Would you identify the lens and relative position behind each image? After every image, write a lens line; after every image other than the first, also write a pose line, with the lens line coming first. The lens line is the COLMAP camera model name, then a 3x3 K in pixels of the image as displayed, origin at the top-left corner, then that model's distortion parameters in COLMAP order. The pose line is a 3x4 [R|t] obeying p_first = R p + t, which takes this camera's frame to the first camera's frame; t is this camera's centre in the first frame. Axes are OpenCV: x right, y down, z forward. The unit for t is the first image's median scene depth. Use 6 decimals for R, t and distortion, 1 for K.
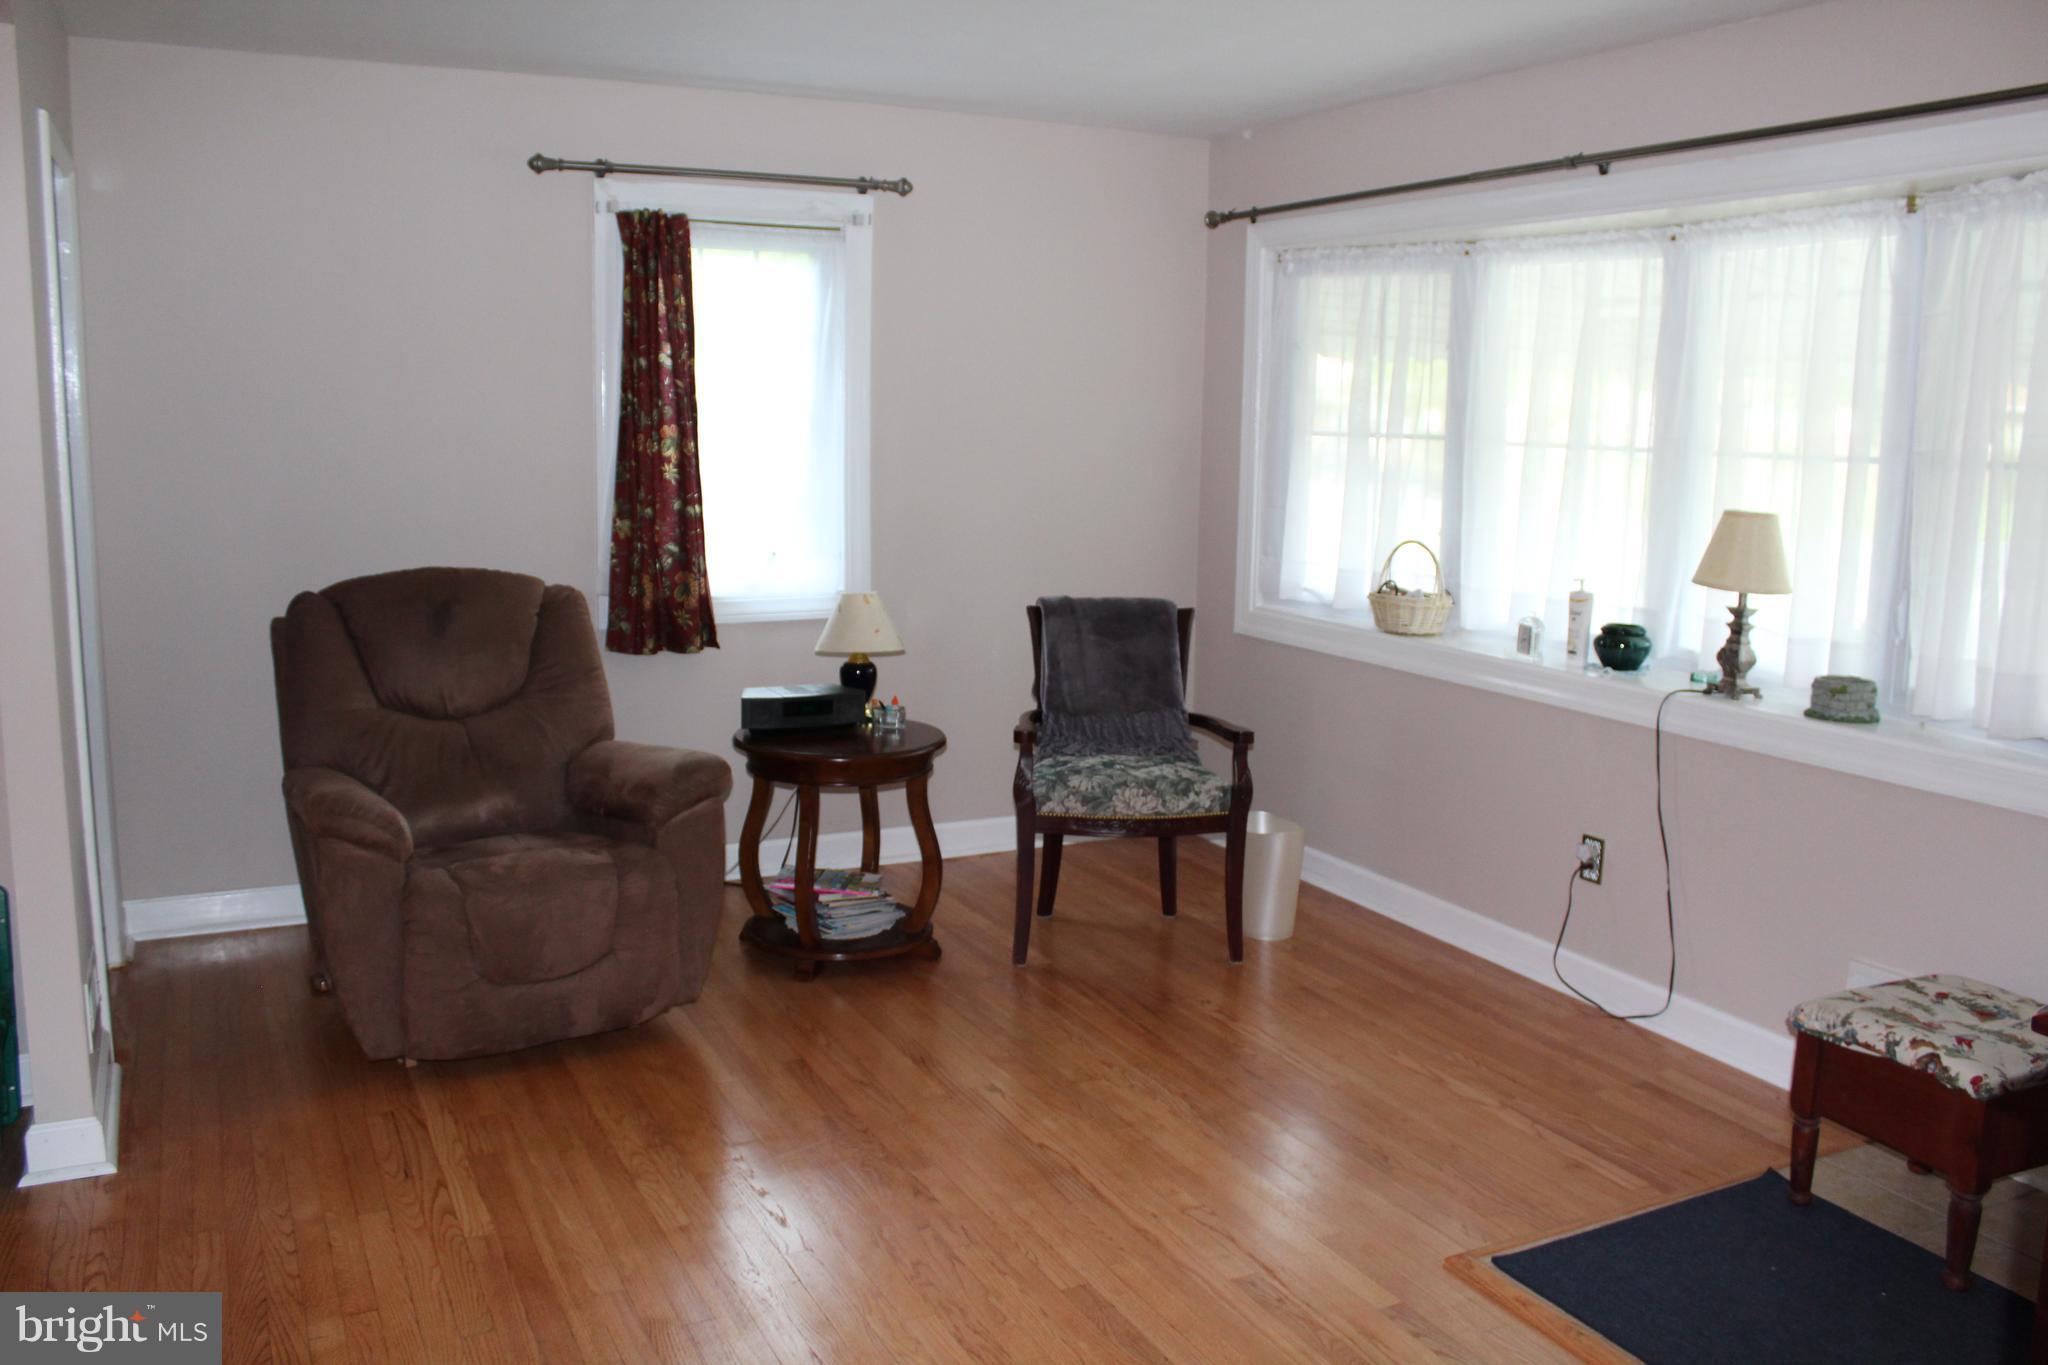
lens RADIAL K [[1687.4, 0, 1024.0], [0, 1687.4, 682.5], [0, 0, 1]] dist [-0.170395, 0.156690]
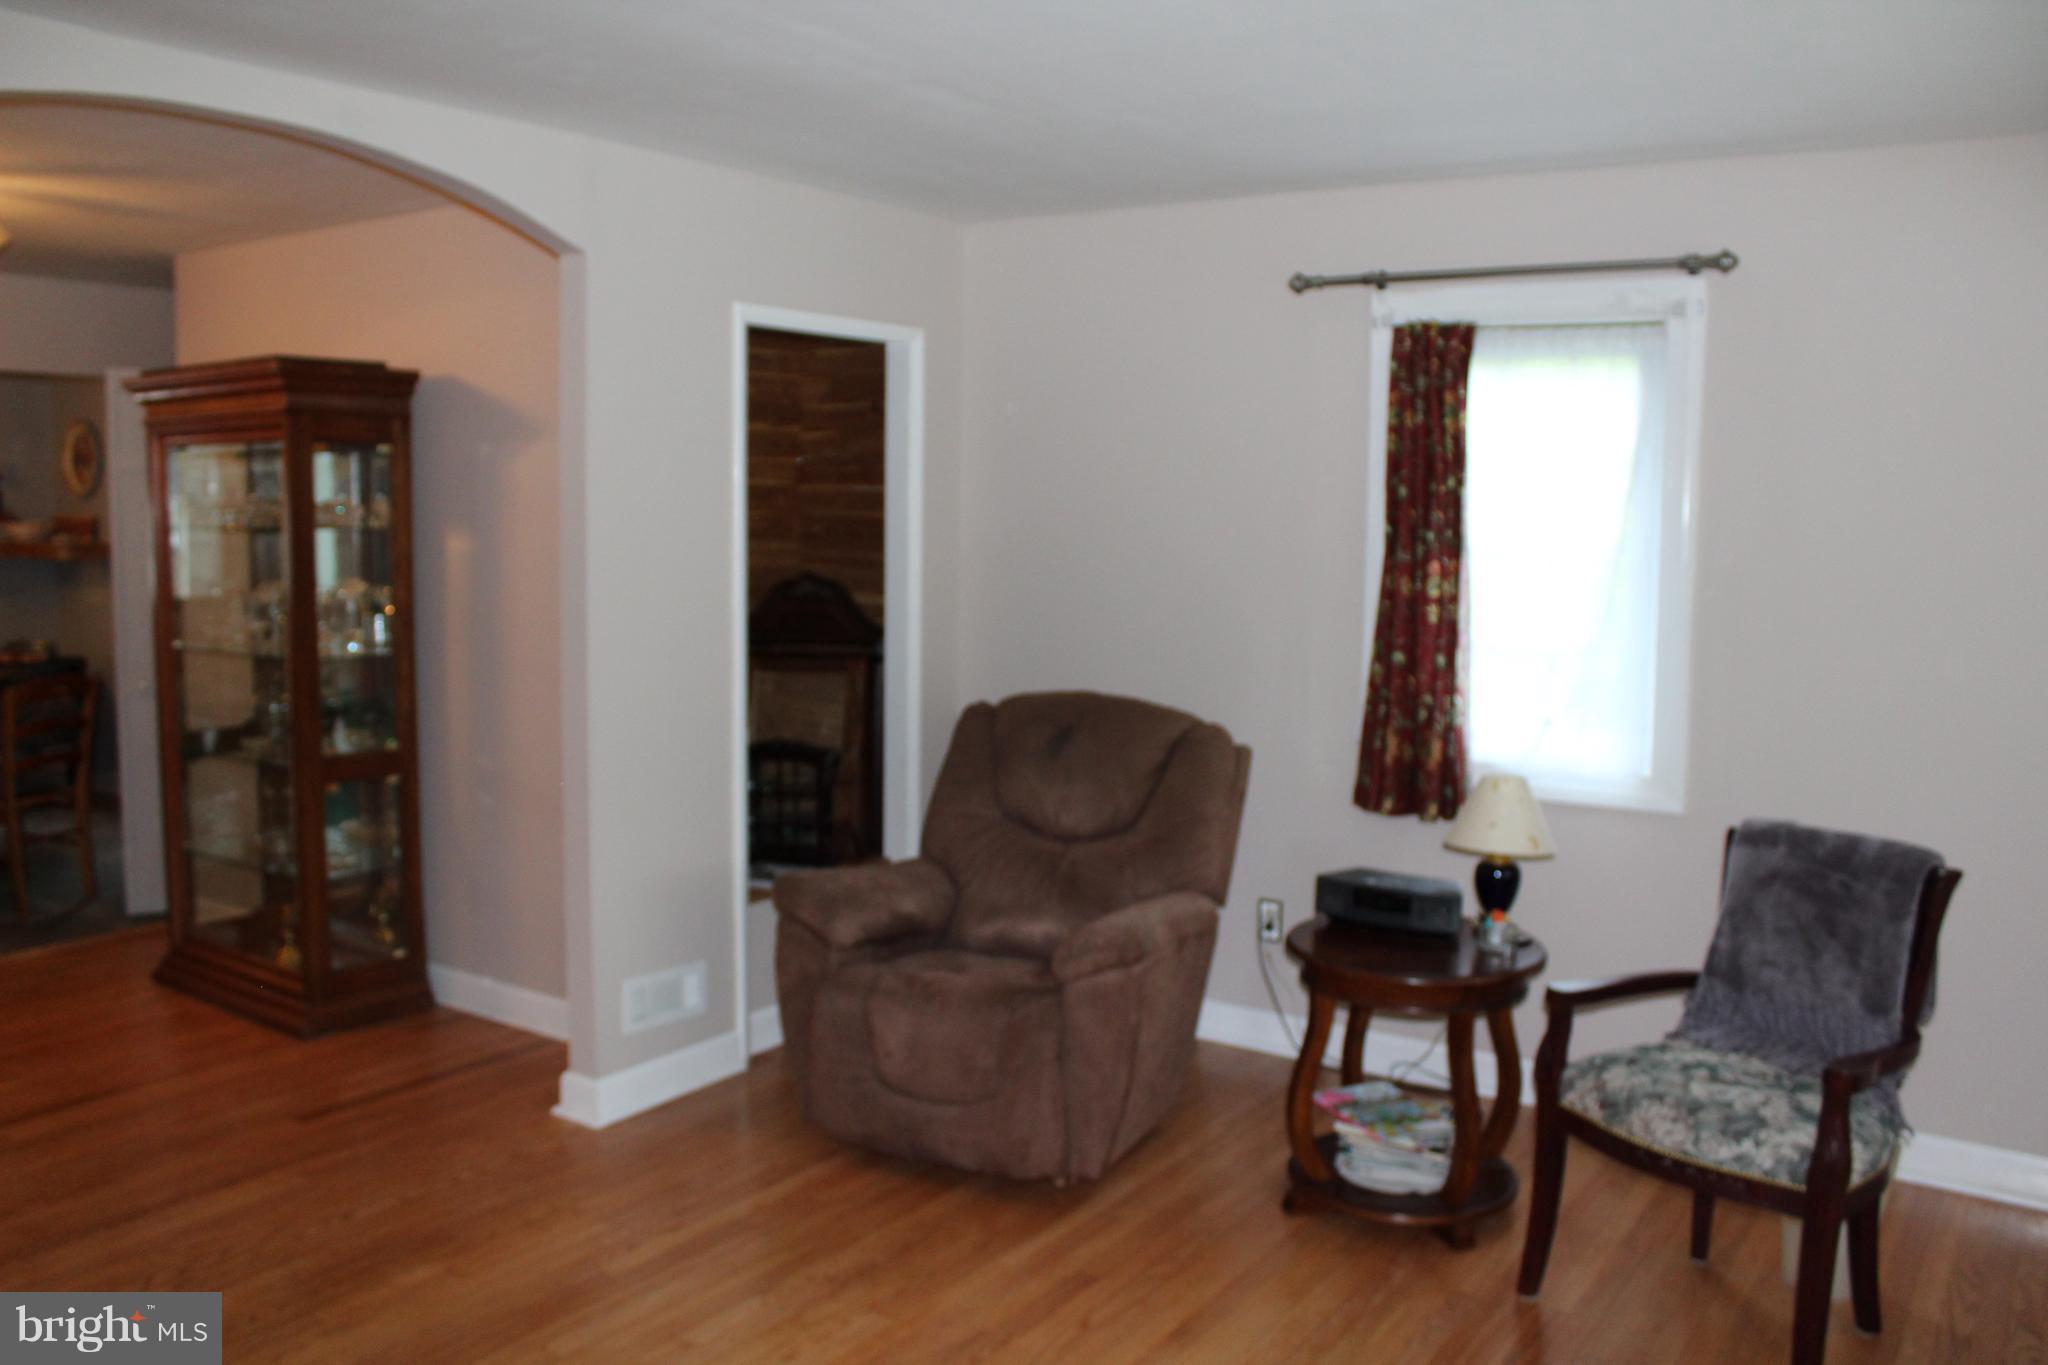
lens RADIAL K [[1687.4, 0, 1024.0], [0, 1687.4, 682.5], [0, 0, 1]] dist [-0.170395, 0.156690]
pose [[0.489184, 0.083455, -0.868179, 0.471435], [-0.143609, 0.989533, 0.014203, -0.075198], [0.860277, 0.117730, 0.496048, 0.398536]]
